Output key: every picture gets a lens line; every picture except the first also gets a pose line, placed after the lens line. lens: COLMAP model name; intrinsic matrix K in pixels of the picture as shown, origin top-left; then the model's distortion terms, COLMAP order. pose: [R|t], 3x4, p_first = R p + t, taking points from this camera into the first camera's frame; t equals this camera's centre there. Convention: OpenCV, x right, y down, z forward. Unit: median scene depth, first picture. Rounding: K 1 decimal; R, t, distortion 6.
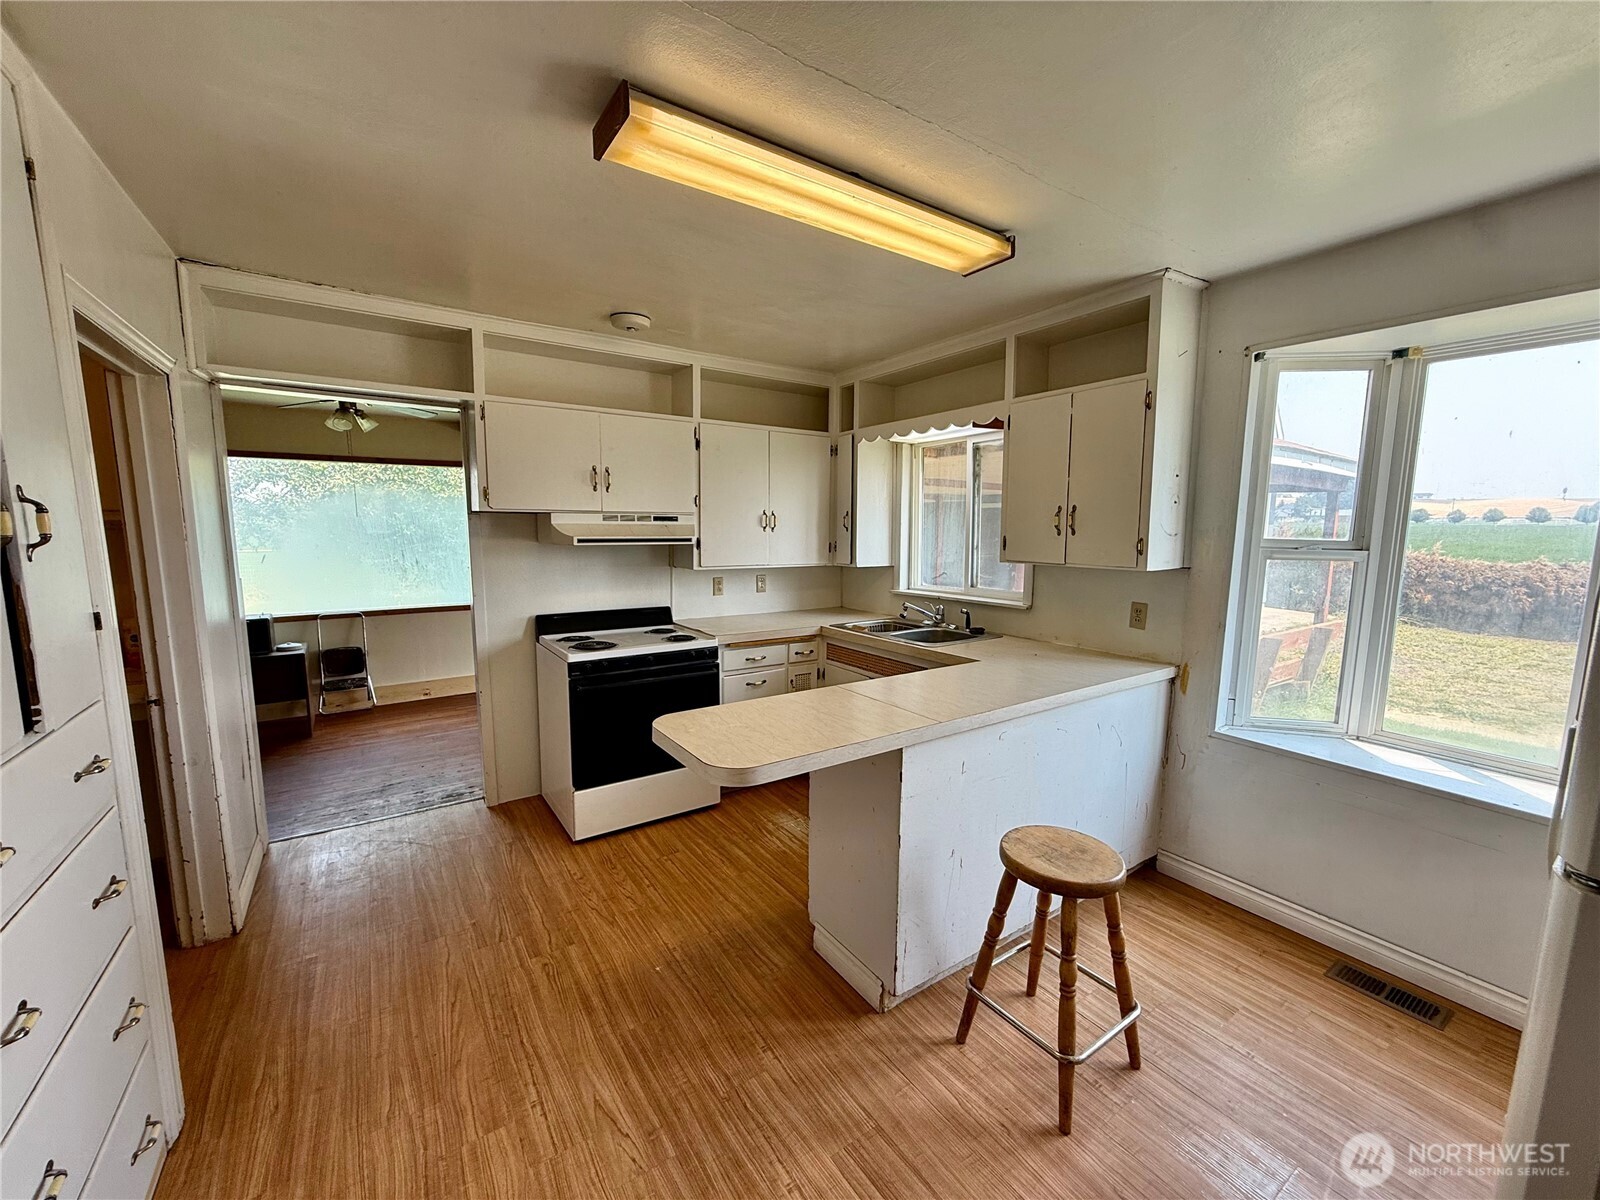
lens RADIAL K [[633.7, 0, 800.3], [0, 633.7, 605.0], [0, 0, 1]] dist [-0.000279, 0.000254]
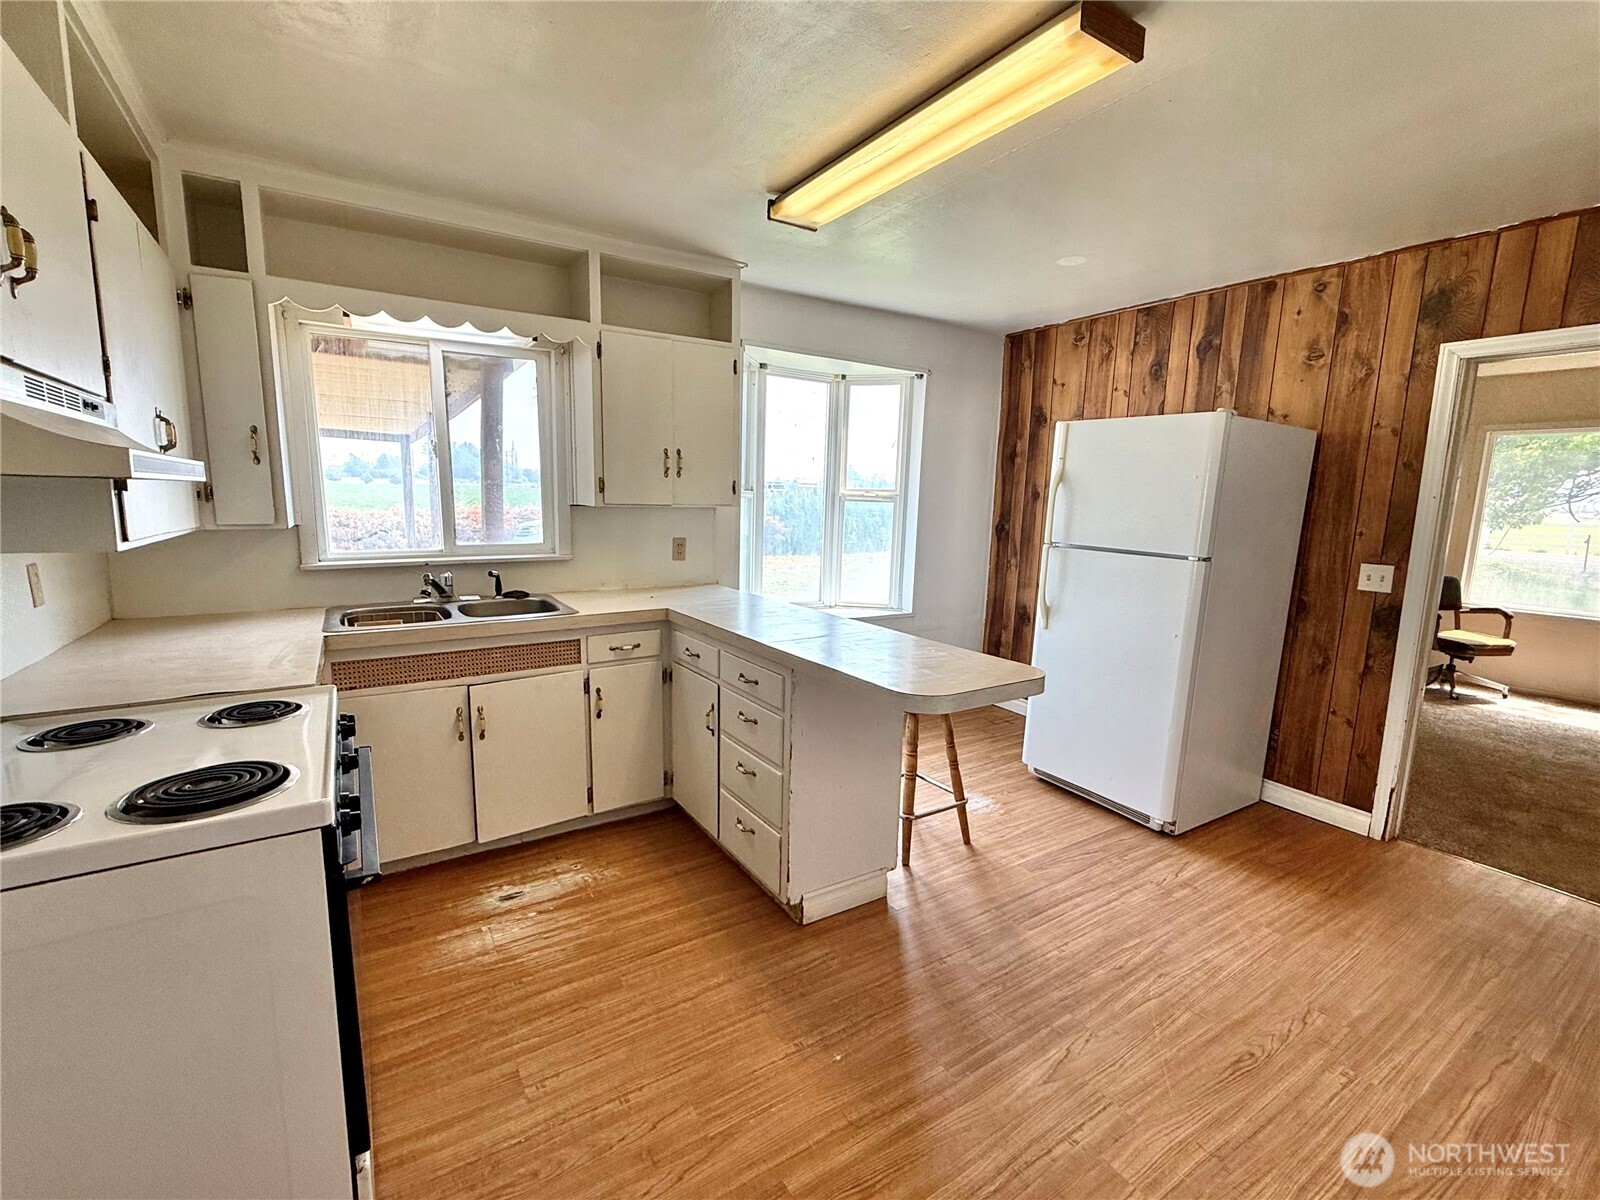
lens RADIAL K [[699.3, 0, 798.7], [0, 699.3, 602.3], [0, 0, 1]] dist [-0.002819, -0.000500]
pose [[0.023765, -0.151430, 0.988182, -1.074759], [0.107052, 0.983163, 0.148087, -0.077533], [-0.993969, 0.102267, 0.039576, 1.092034]]
